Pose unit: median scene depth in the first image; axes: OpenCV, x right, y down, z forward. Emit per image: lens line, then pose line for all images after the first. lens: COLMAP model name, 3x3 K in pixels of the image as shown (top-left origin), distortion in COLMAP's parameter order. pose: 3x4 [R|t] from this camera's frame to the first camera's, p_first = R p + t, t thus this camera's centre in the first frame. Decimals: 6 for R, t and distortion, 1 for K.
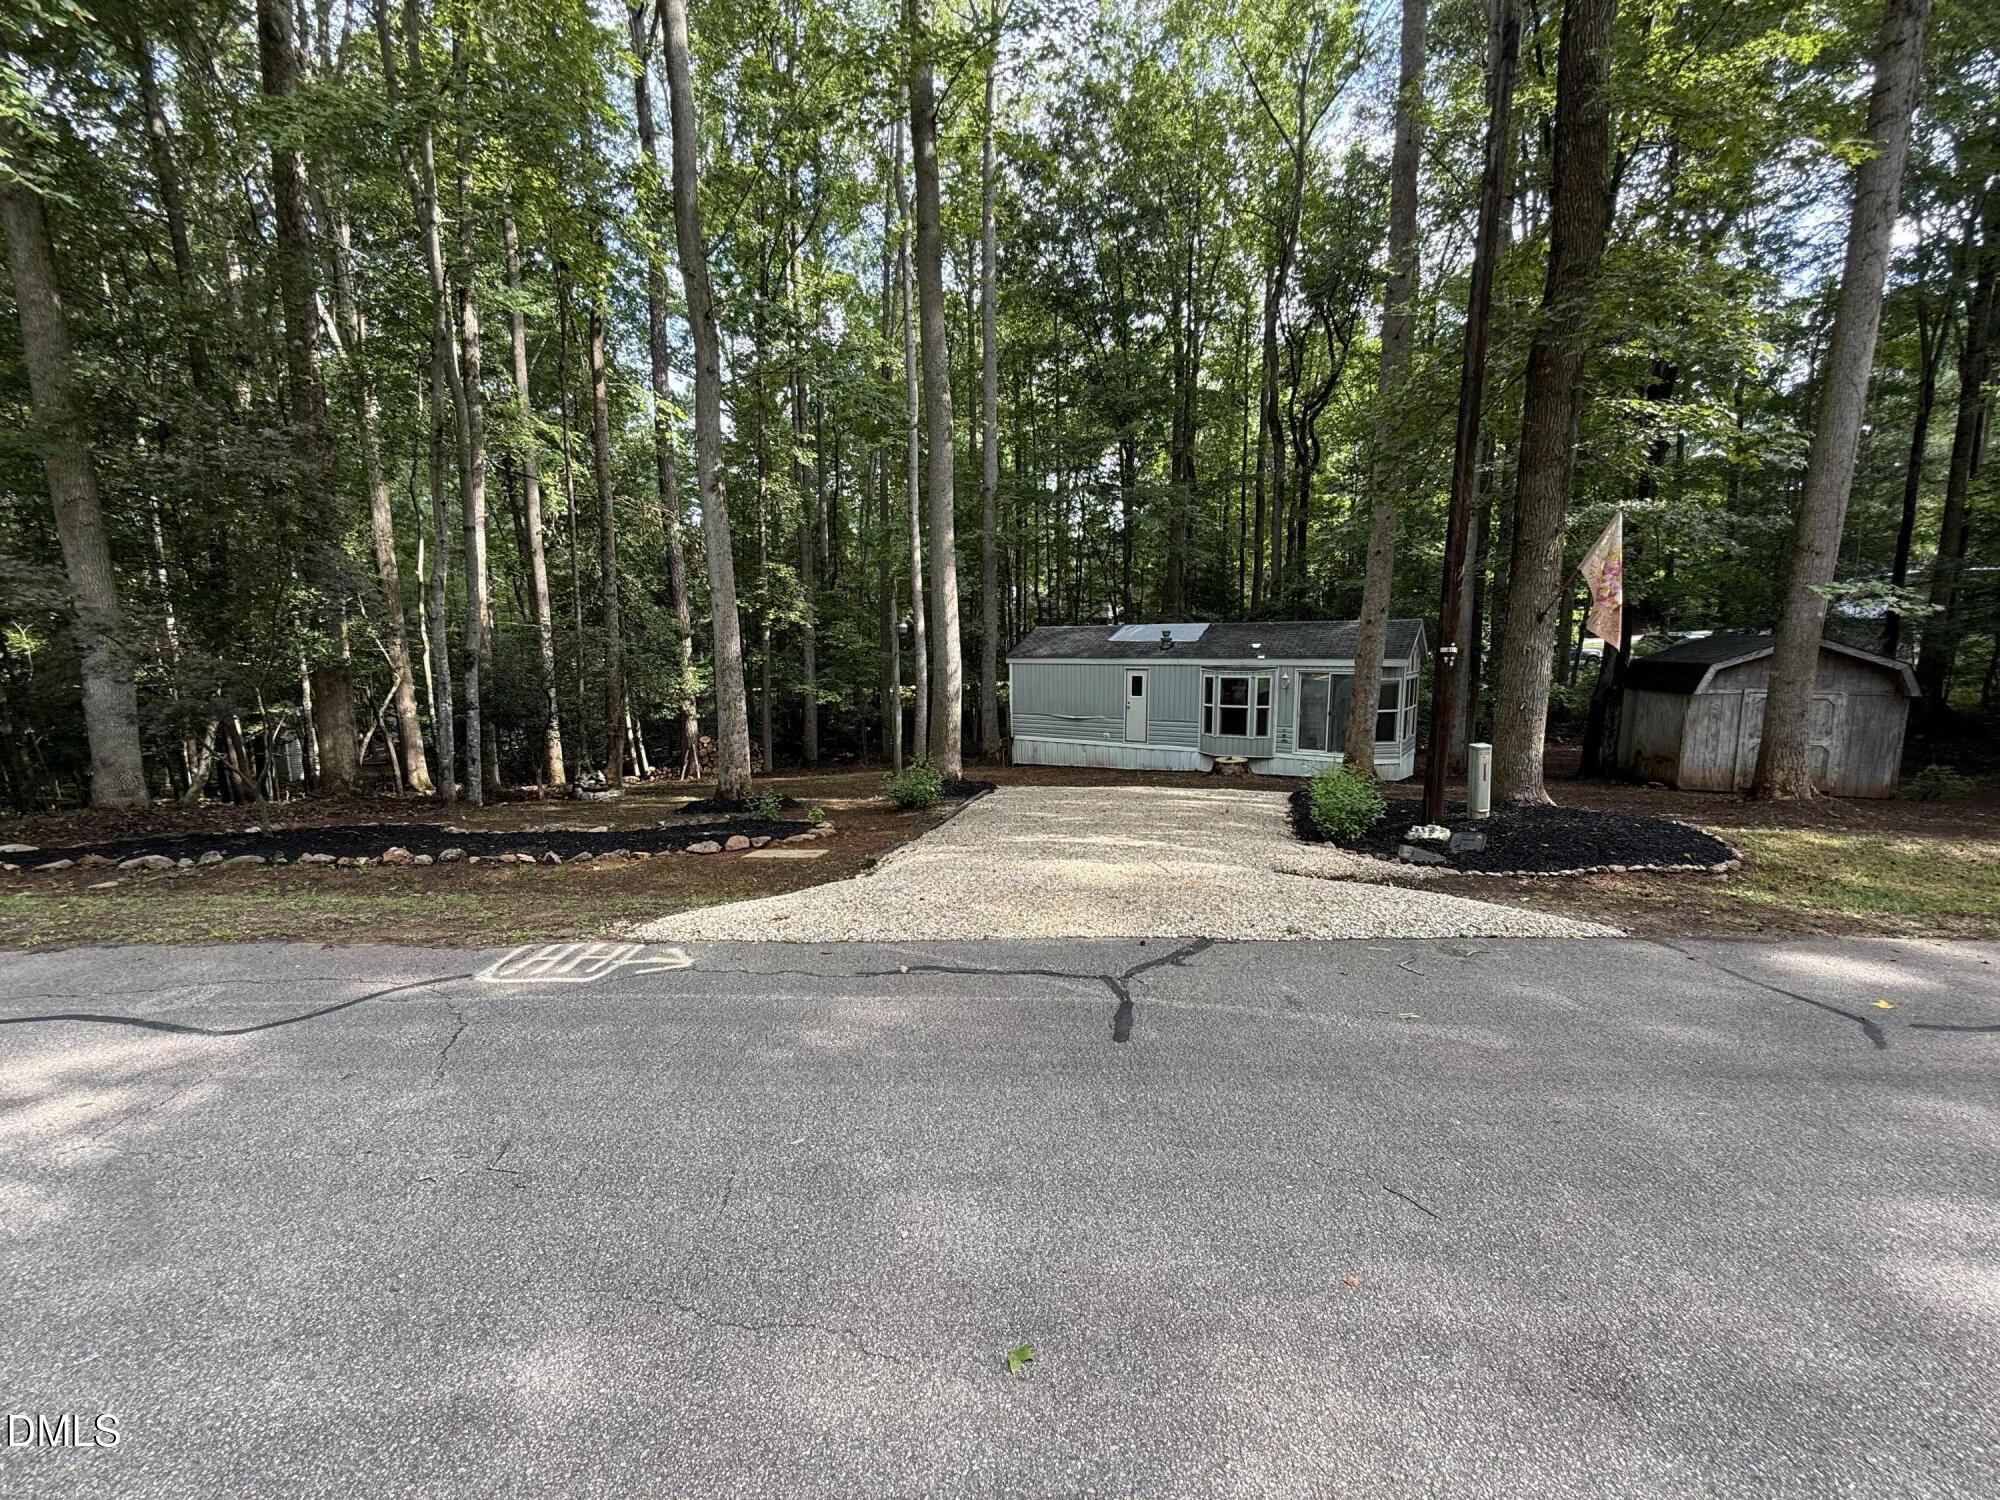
lens RADIAL K [[800.8, 0, 999.9], [0, 800.8, 749.4], [0, 0, 1]] dist [-0.000666, 0.000944]
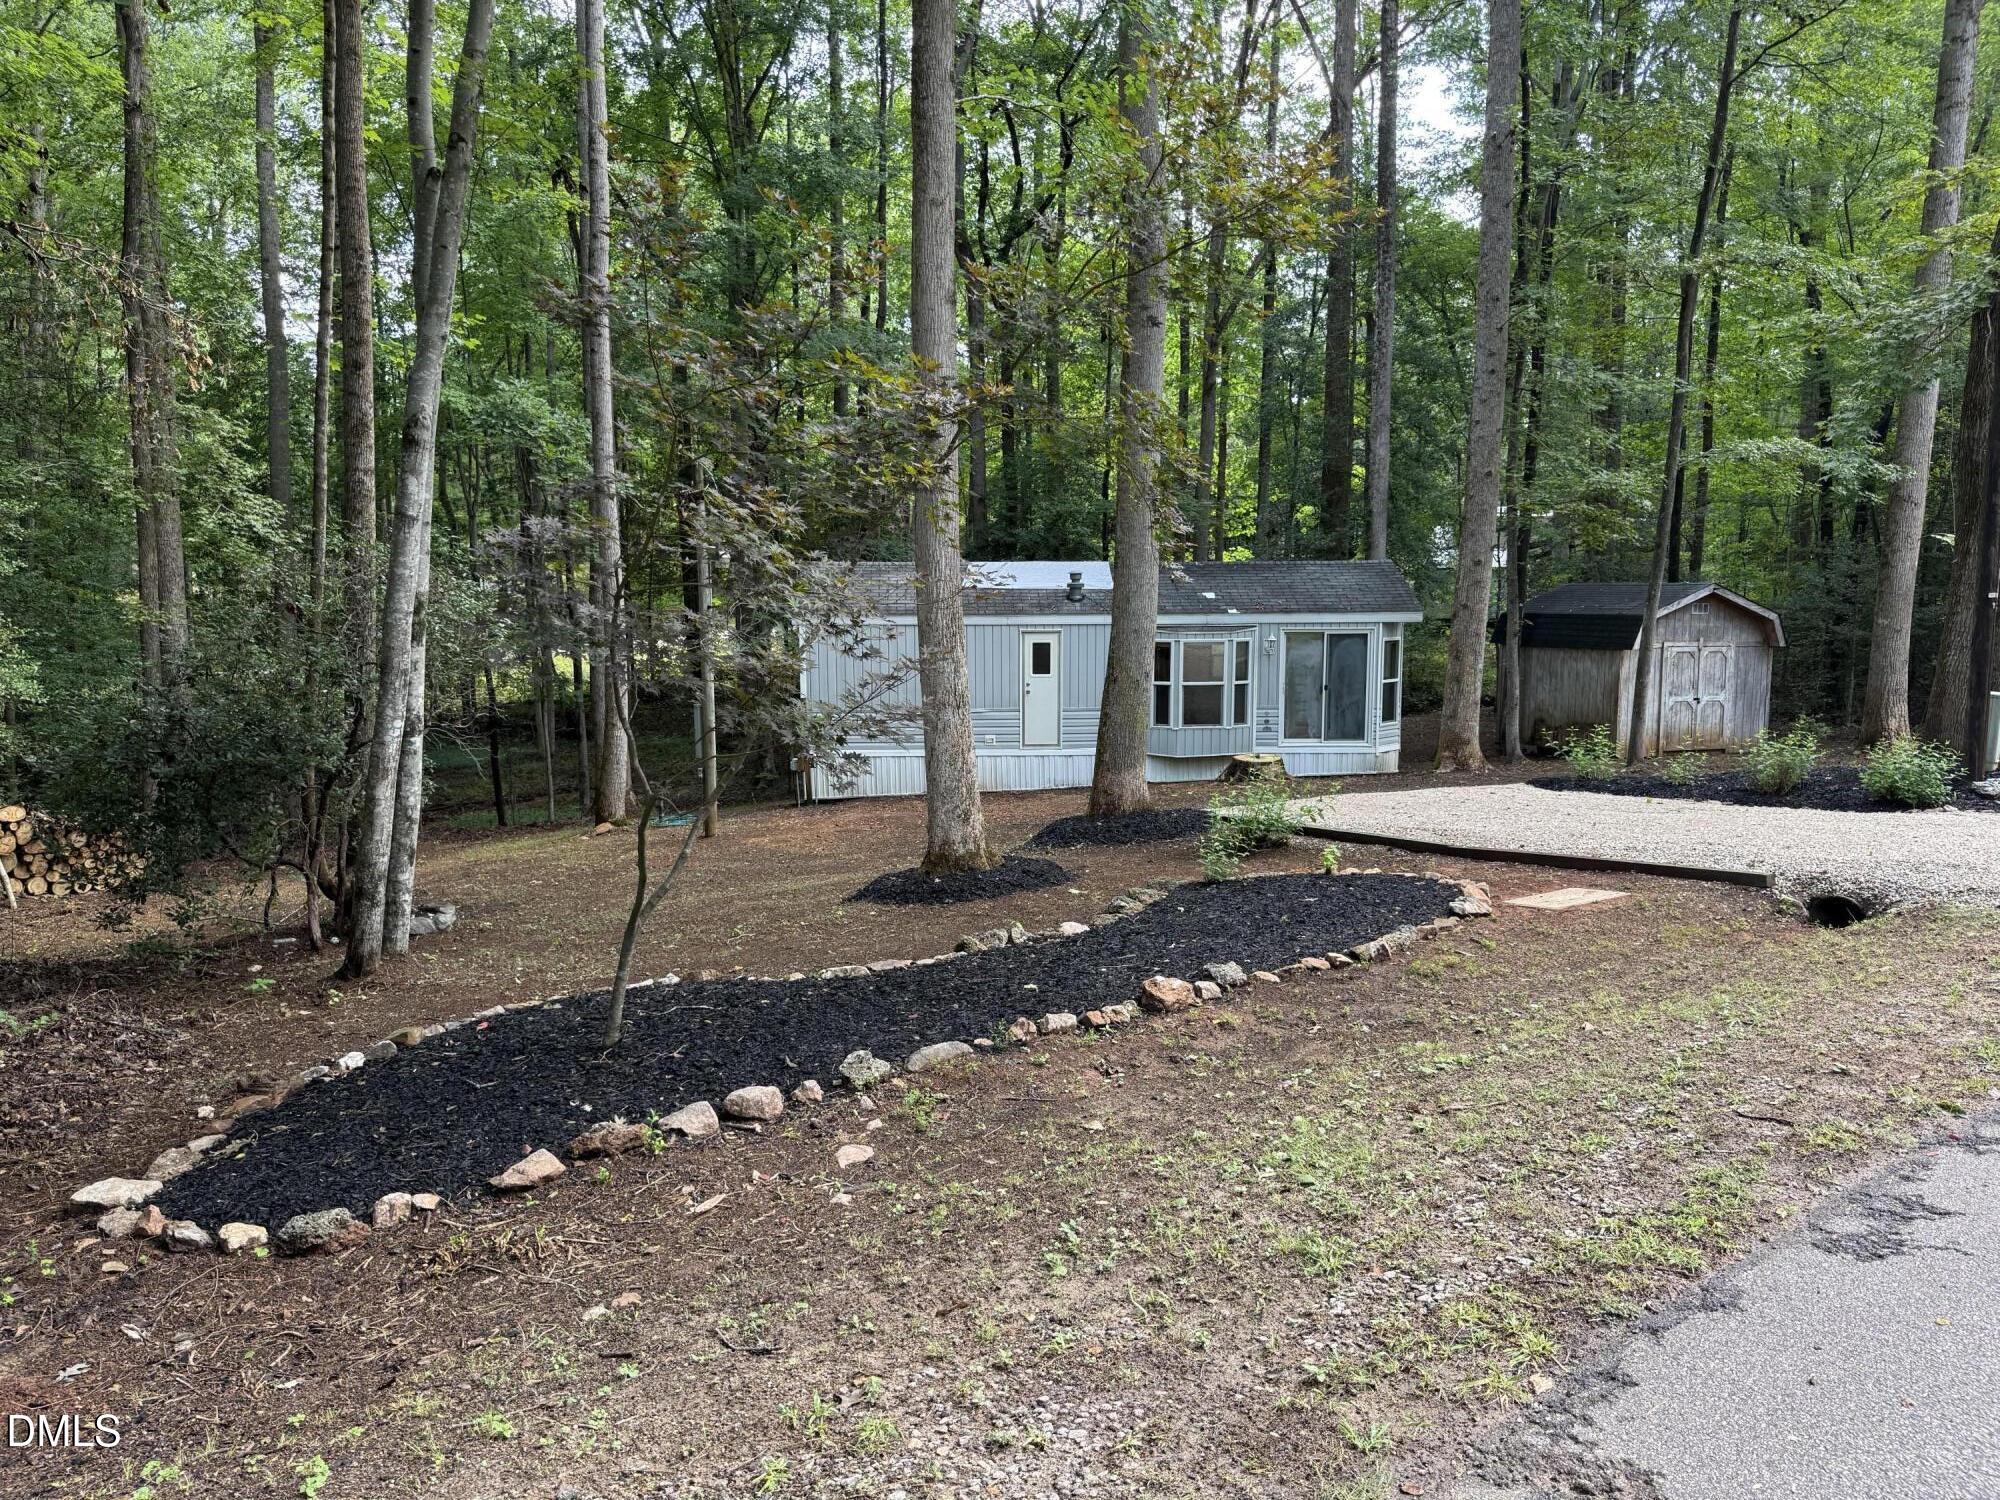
lens RADIAL K [[1409.7, 0, 996.7], [0, 1409.7, 748.2], [0, 0, 1]] dist [0.050645, -0.058870]
pose [[0.799388, -0.061430, 0.597667, -0.615975], [0.075602, 0.997137, 0.001369, -0.014338], [-0.596040, 0.044090, 0.801743, 0.148096]]
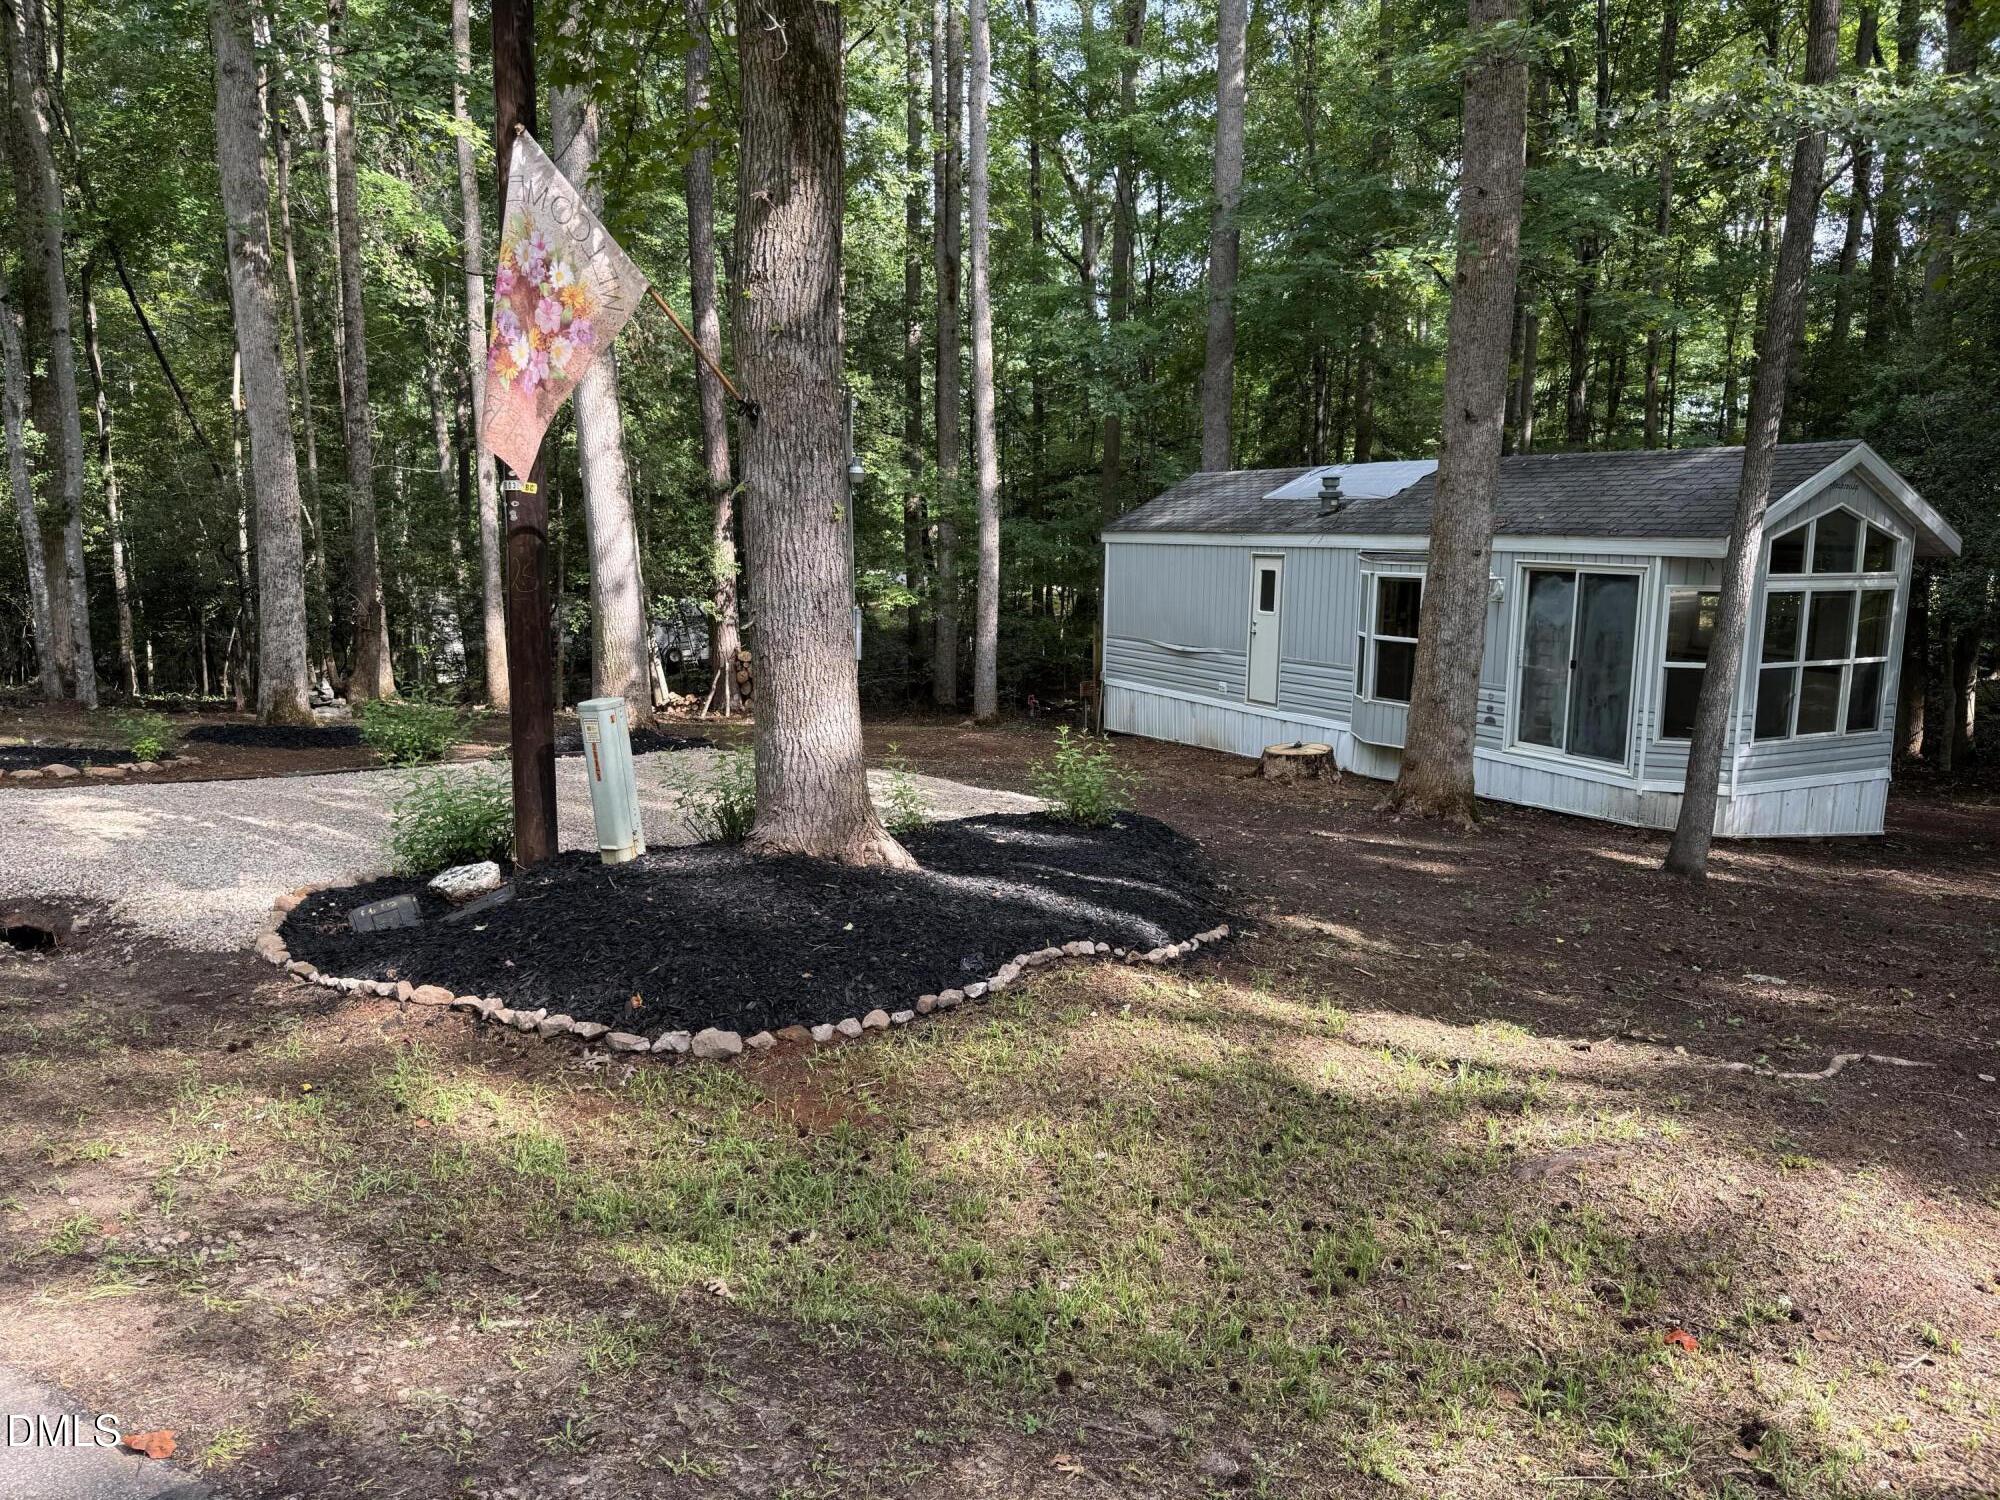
lens RADIAL K [[1409.7, 0, 997.2], [0, 1409.7, 743.8], [0, 0, 1]] dist [0.050645, -0.058870]
pose [[0.870422, 0.087362, -0.484492, 0.528025], [-0.074168, 0.996167, 0.046378, -0.015122], [0.486687, -0.004434, 0.873565, 0.185523]]
